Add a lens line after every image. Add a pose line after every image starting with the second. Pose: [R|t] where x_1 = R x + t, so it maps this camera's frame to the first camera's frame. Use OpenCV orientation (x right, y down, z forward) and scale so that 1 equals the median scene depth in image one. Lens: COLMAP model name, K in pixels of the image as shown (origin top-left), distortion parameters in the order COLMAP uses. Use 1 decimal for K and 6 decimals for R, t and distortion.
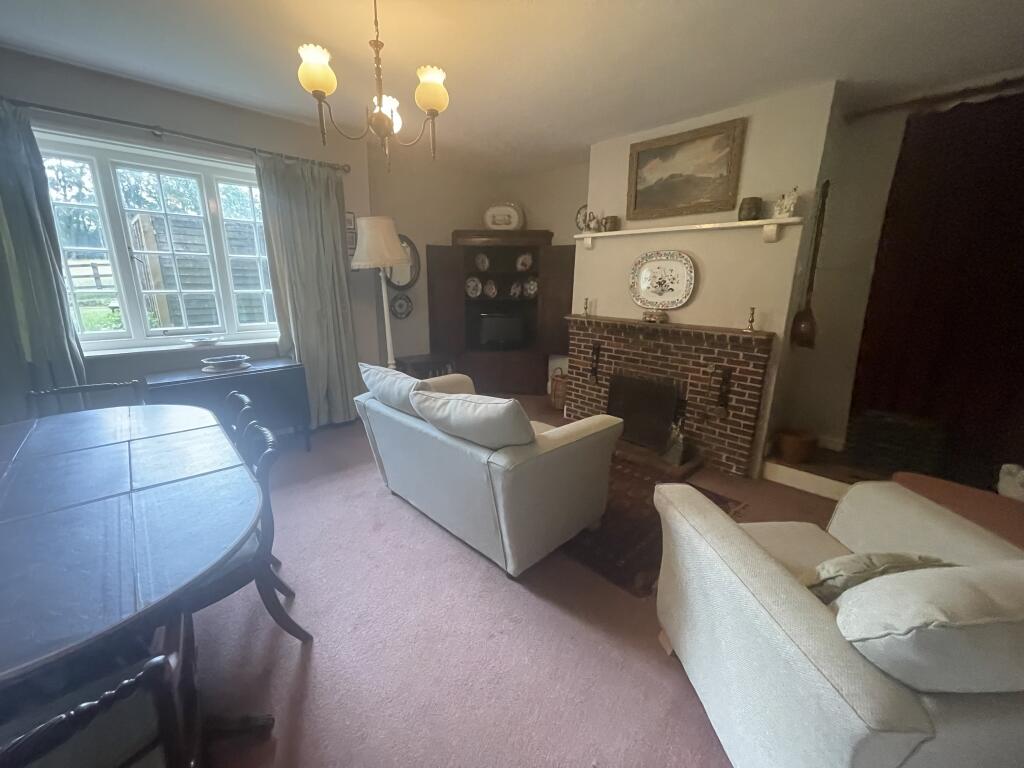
lens RADIAL K [[409.7, 0, 510.9], [0, 409.7, 380.9], [0, 0, 1]] dist [0.000124, 0.000033]
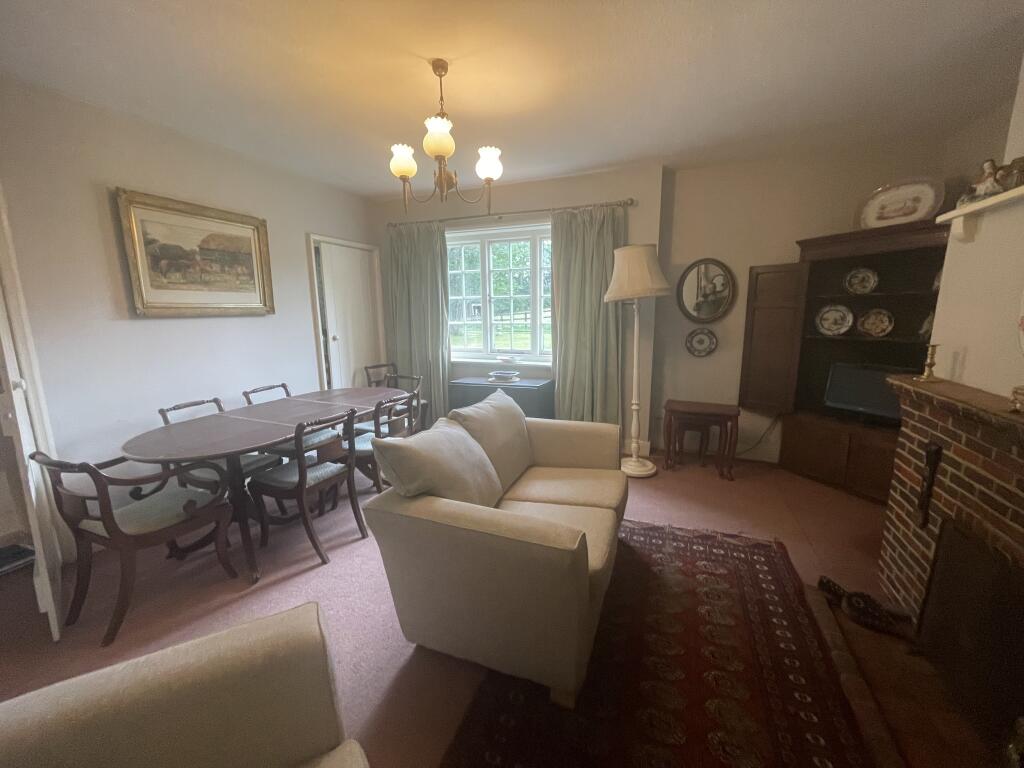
lens RADIAL K [[409.7, 0, 509.4], [0, 409.7, 383.4], [0, 0, 1]] dist [0.000124, 0.000033]
pose [[0.417657, 0.142792, -0.897314, 0.337588], [-0.200038, 0.977793, 0.062491, -0.073019], [0.886311, 0.153397, 0.436946, 0.294145]]
